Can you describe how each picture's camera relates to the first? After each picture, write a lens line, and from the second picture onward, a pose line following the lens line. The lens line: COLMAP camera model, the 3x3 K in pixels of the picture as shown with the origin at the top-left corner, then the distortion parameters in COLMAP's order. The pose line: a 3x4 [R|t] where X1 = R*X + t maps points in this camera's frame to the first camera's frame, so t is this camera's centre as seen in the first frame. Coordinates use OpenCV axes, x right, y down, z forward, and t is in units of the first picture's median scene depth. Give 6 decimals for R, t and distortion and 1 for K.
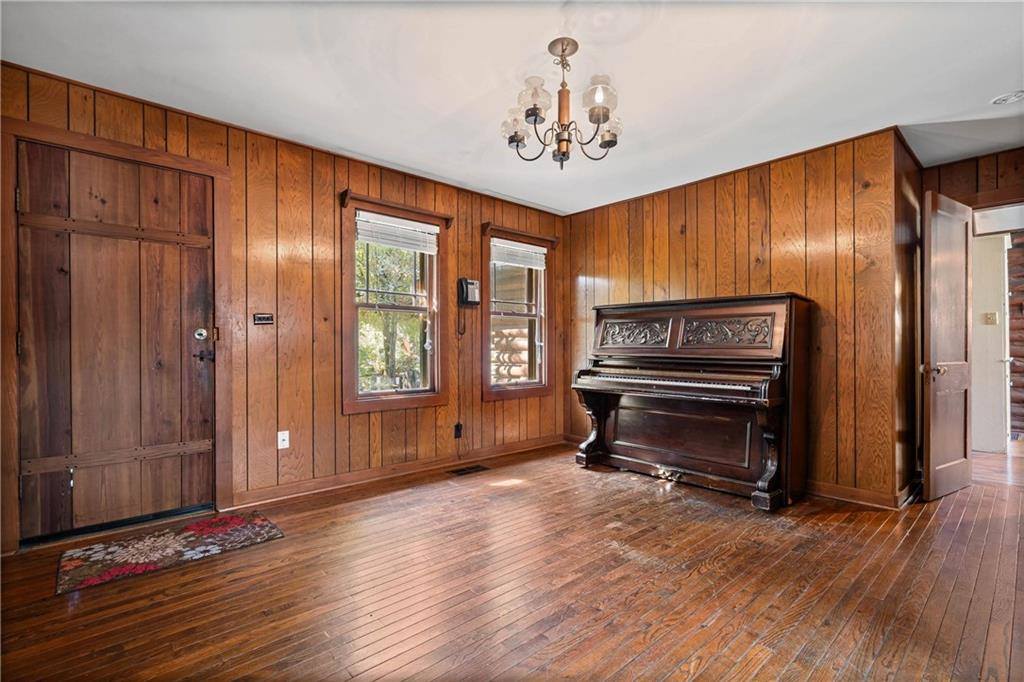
lens RADIAL K [[468.9, 0, 512.2], [0, 468.9, 347.1], [0, 0, 1]] dist [-0.009152, 0.000240]
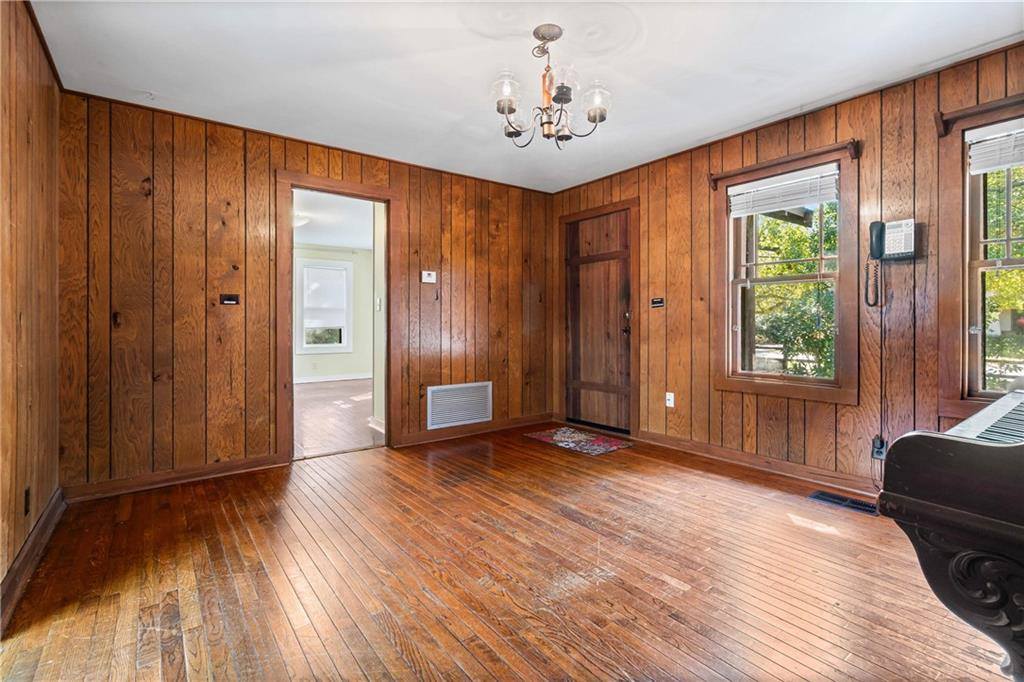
lens RADIAL K [[468.9, 0, 511.8], [0, 468.9, 322.8], [0, 0, 1]] dist [-0.009152, 0.000240]
pose [[-0.071693, -0.000234, -0.997427, 0.711332], [0.000922, 1.000000, -0.000301, -0.003803], [0.997426, -0.000942, -0.071693, 0.622093]]
